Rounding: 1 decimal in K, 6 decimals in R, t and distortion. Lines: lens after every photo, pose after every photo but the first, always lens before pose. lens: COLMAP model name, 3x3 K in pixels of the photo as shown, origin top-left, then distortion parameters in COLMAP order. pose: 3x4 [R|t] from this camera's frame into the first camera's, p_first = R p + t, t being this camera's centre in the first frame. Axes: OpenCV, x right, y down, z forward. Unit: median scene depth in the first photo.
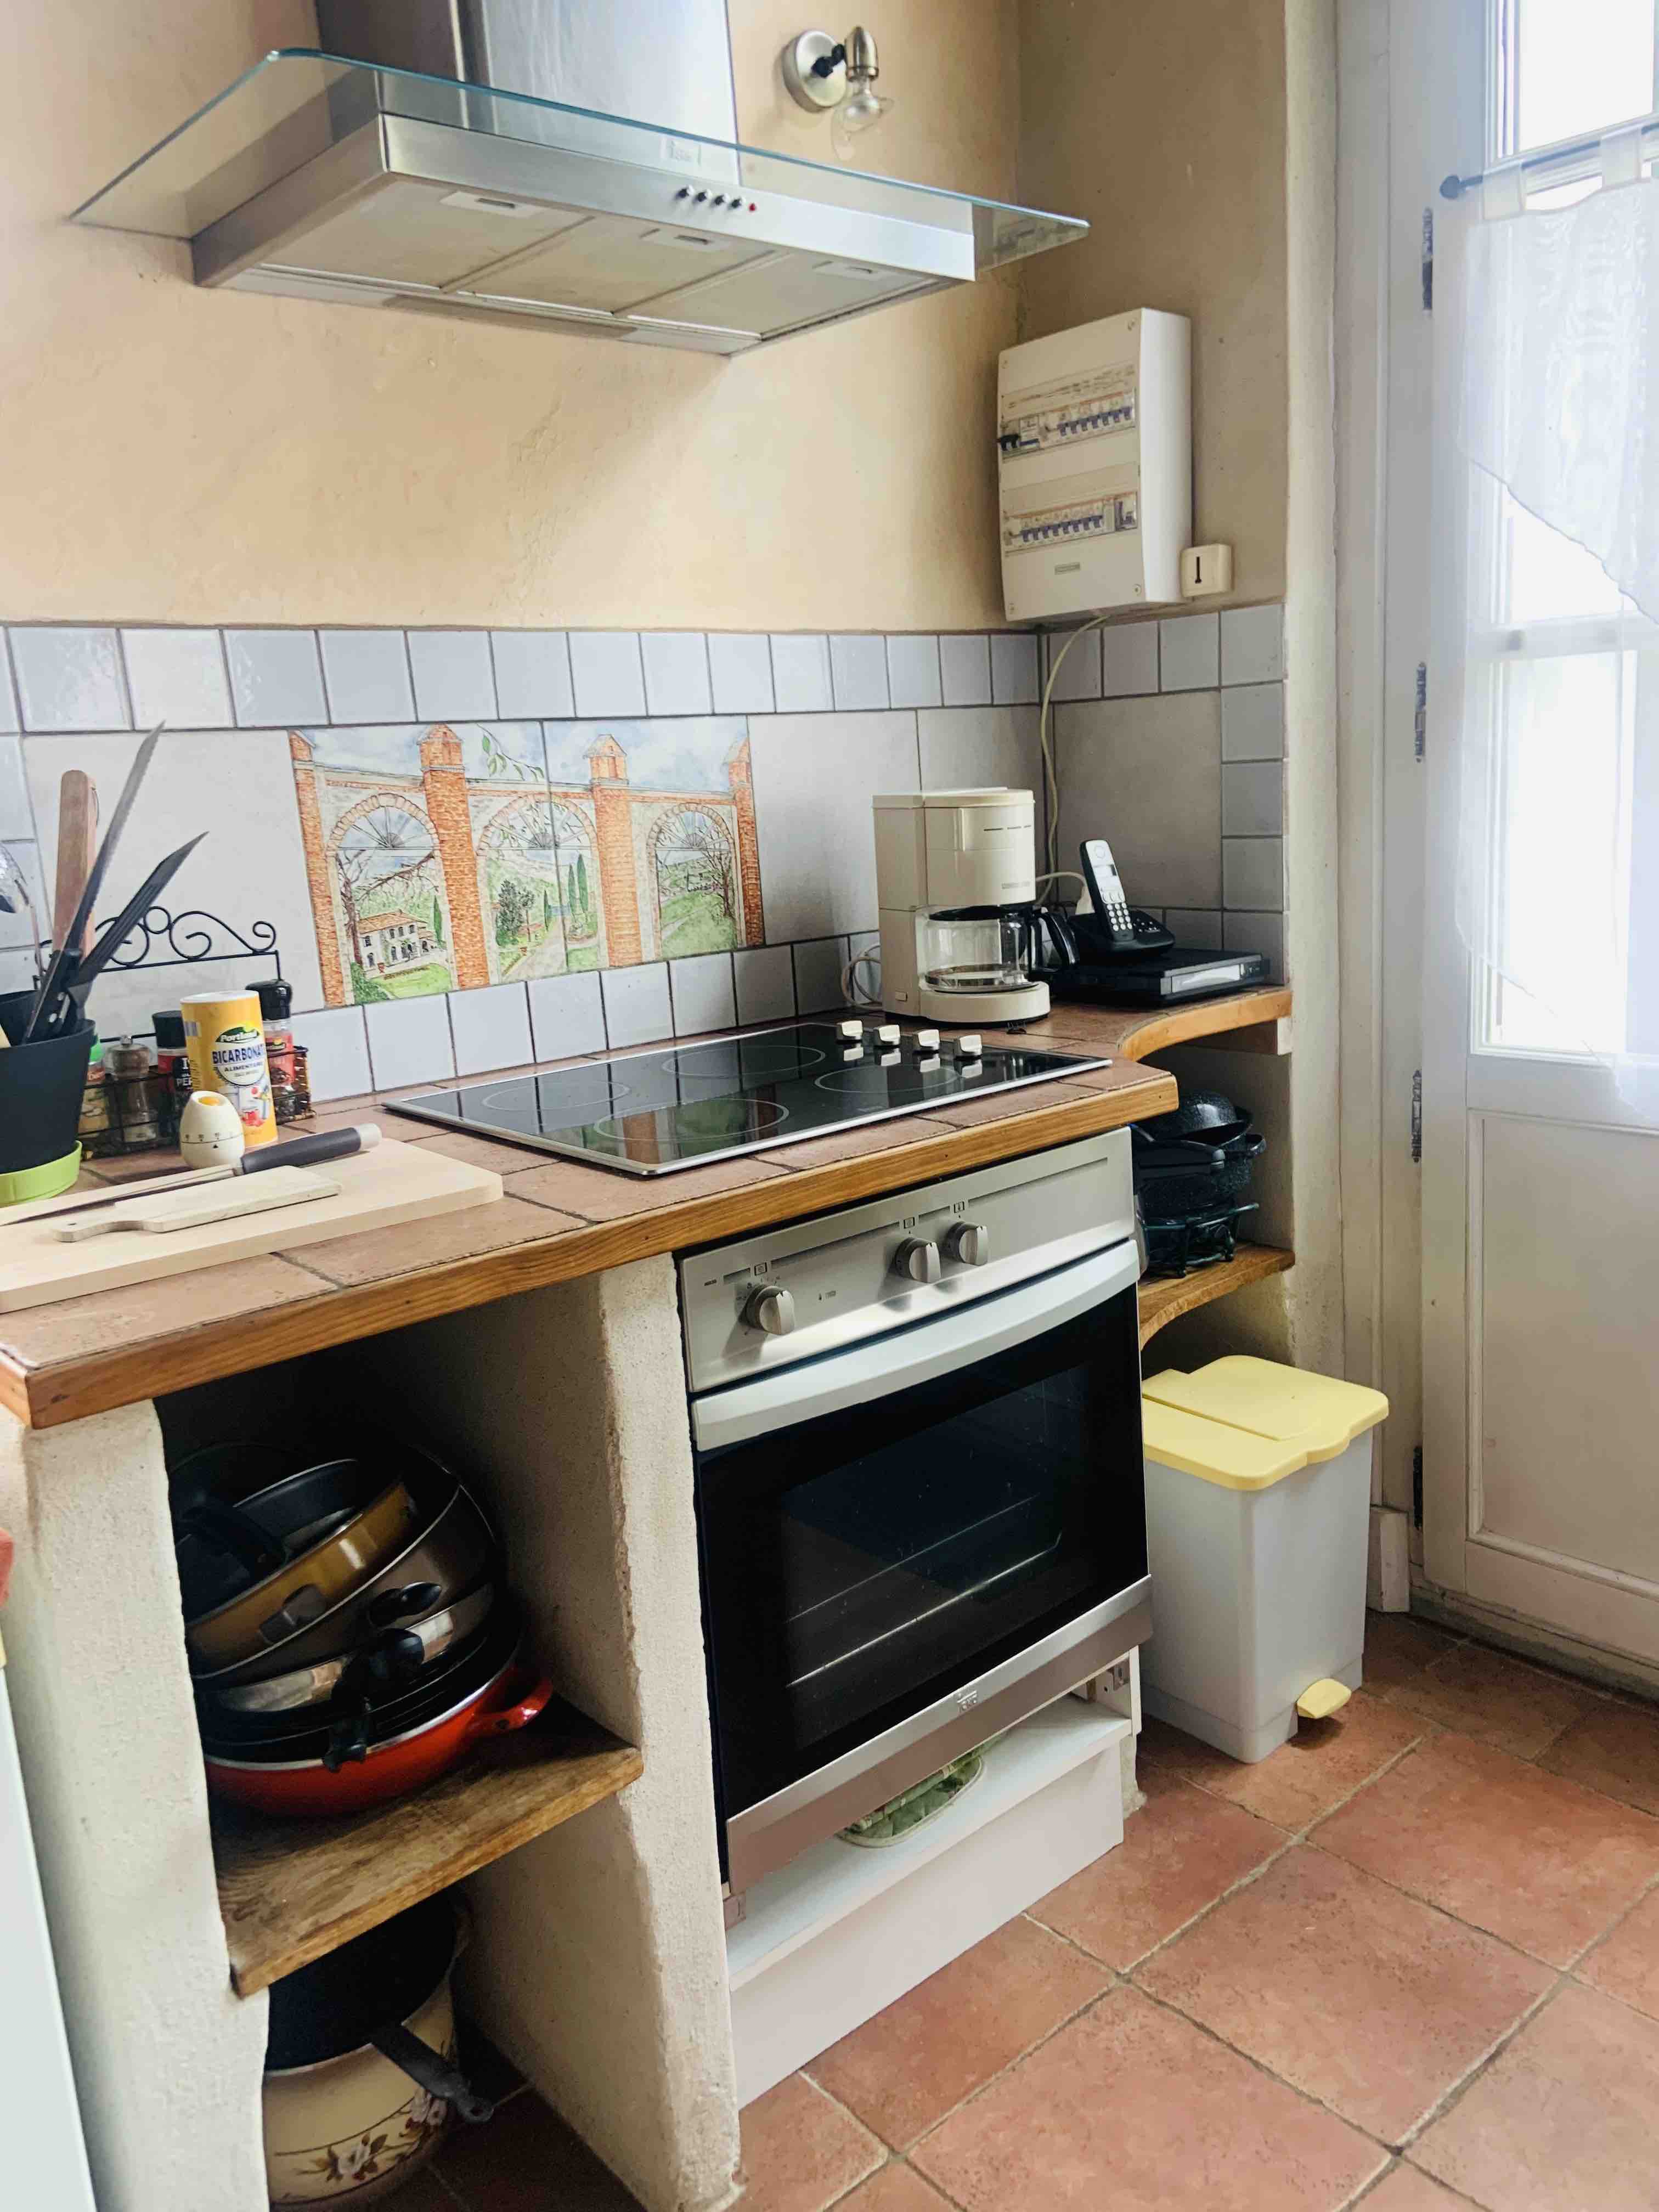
lens RADIAL K [[1698.7, 0, 830.0], [0, 1698.7, 1108.7], [0, 0, 1]] dist [0.011881, 0.002651]
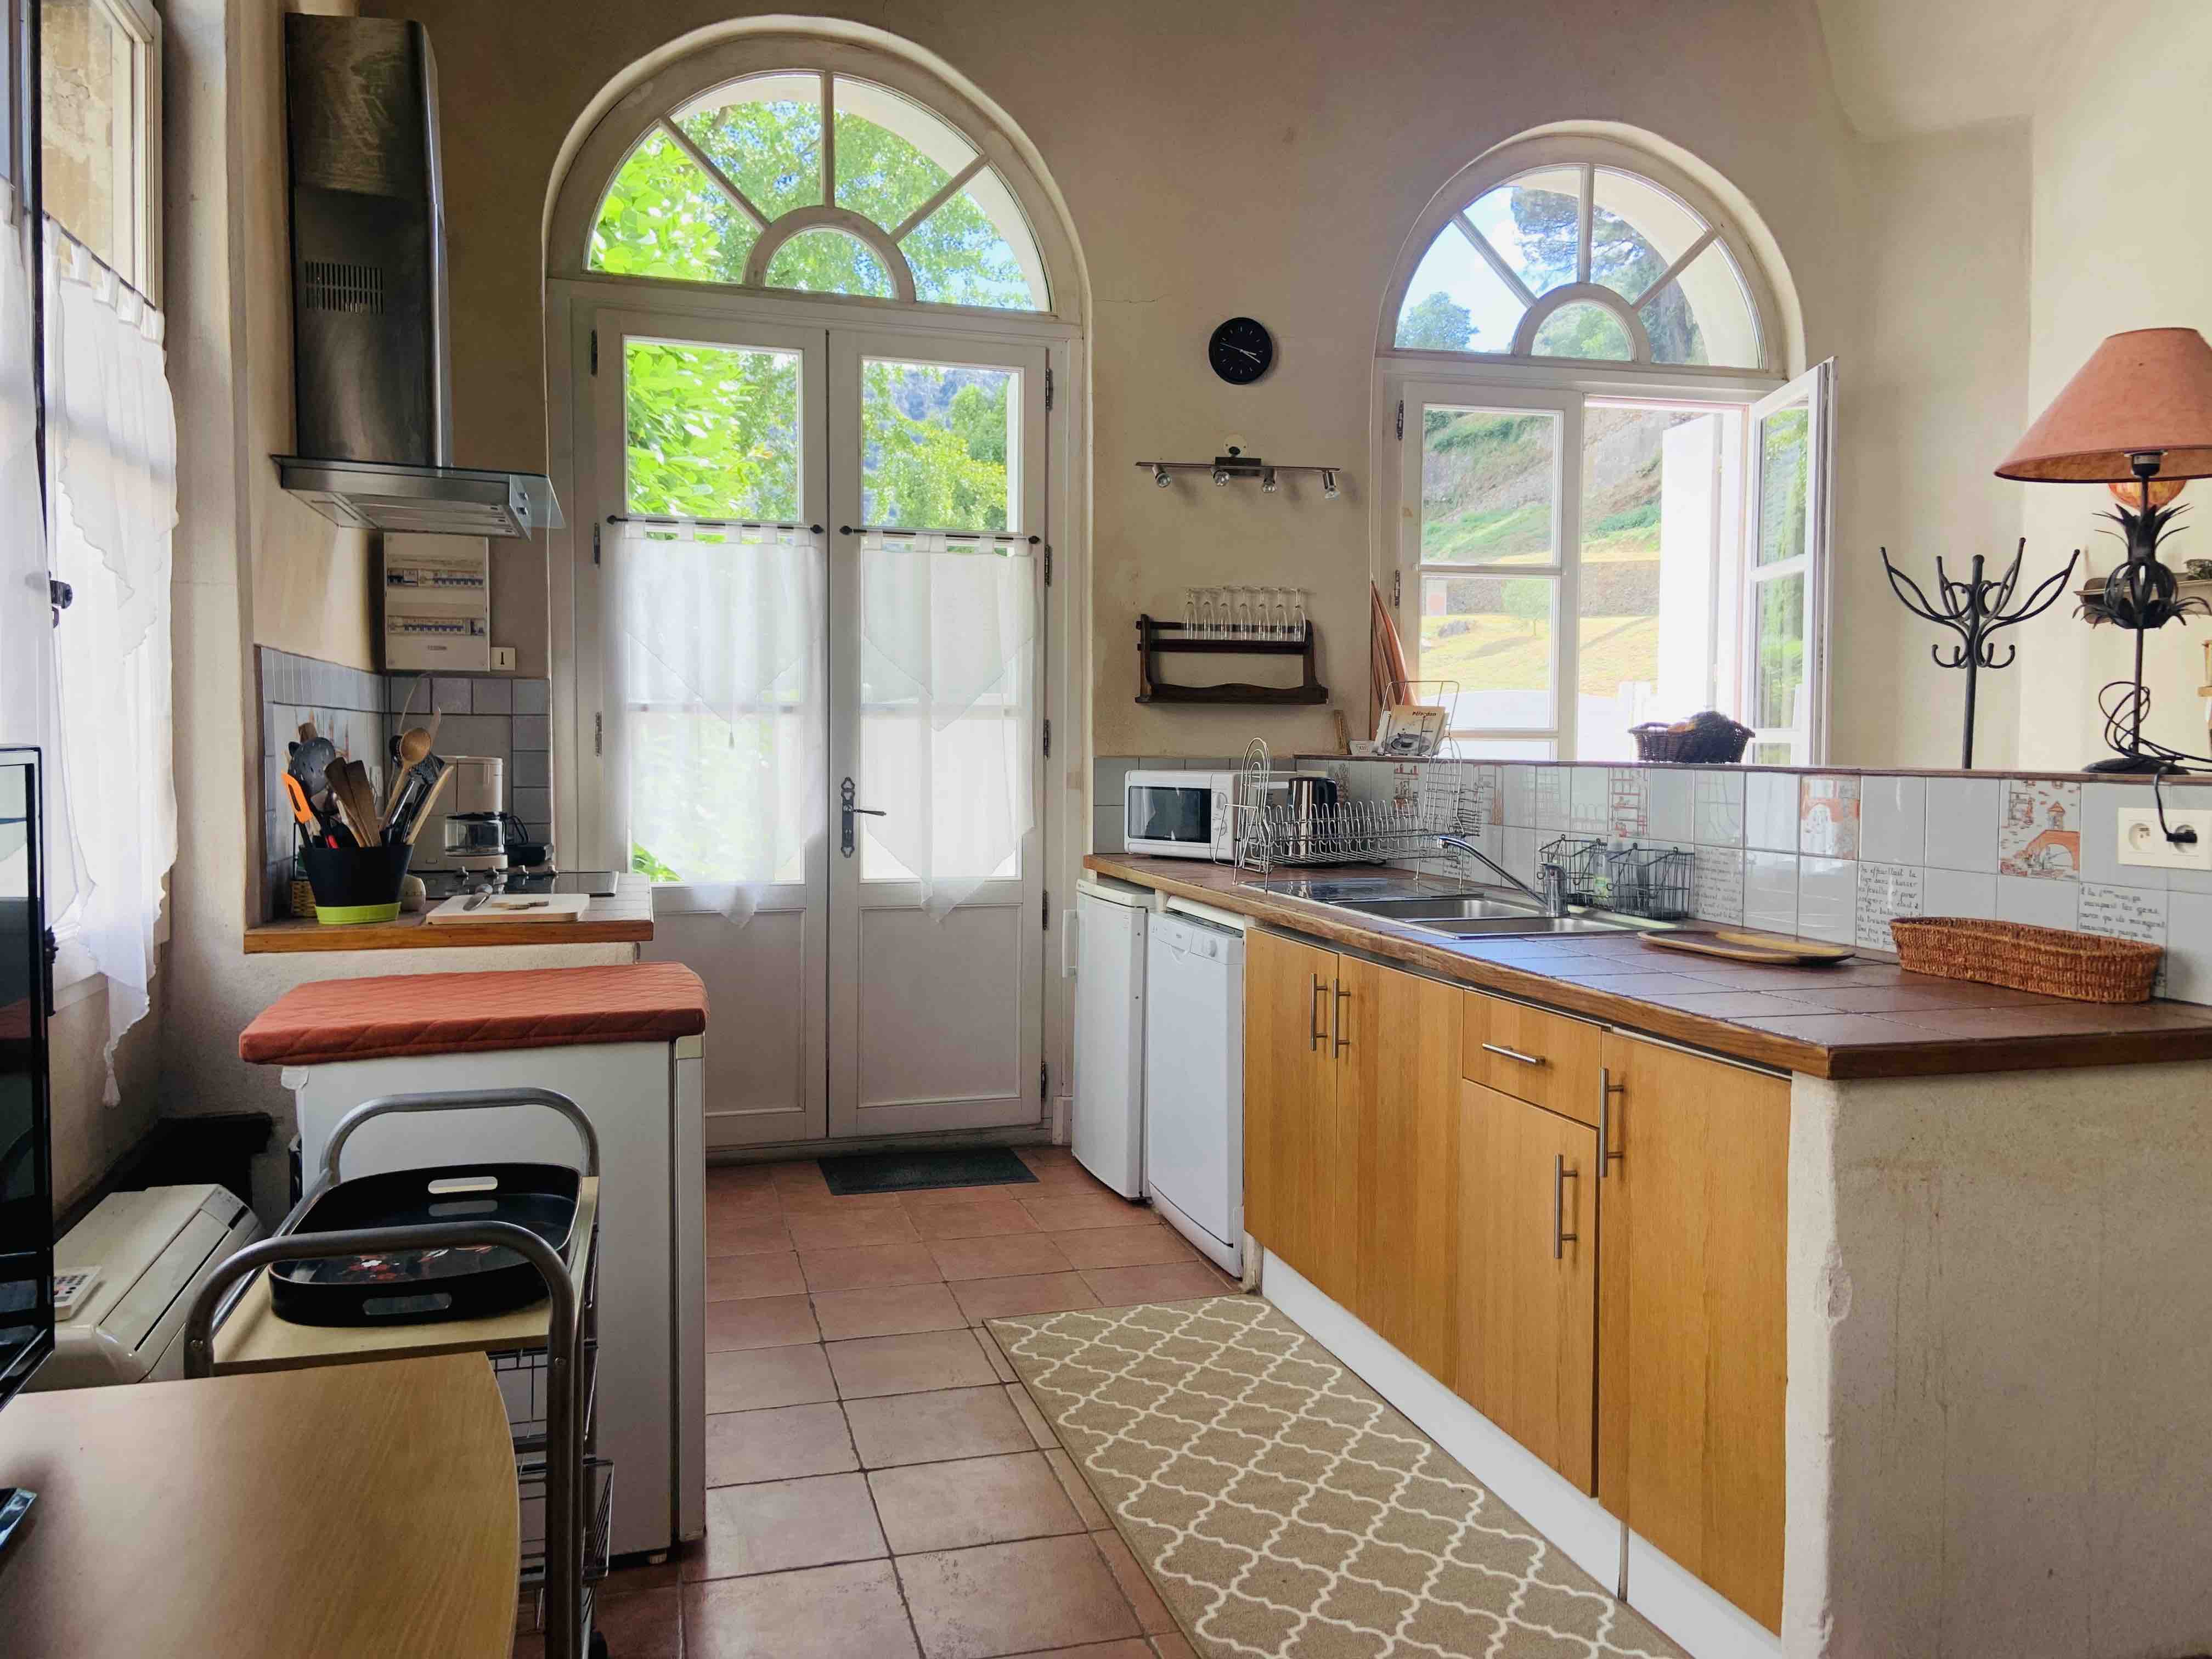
lens RADIAL K [[1698.7, 0, 1106.2], [0, 1698.7, 824.9], [0, 0, 1]] dist [0.011881, 0.002651]
pose [[0.425517, 0.024150, 0.904628, -1.305686], [0.154205, 0.983089, -0.098780, 0.193345], [-0.891715, 0.181530, 0.414597, -0.458217]]
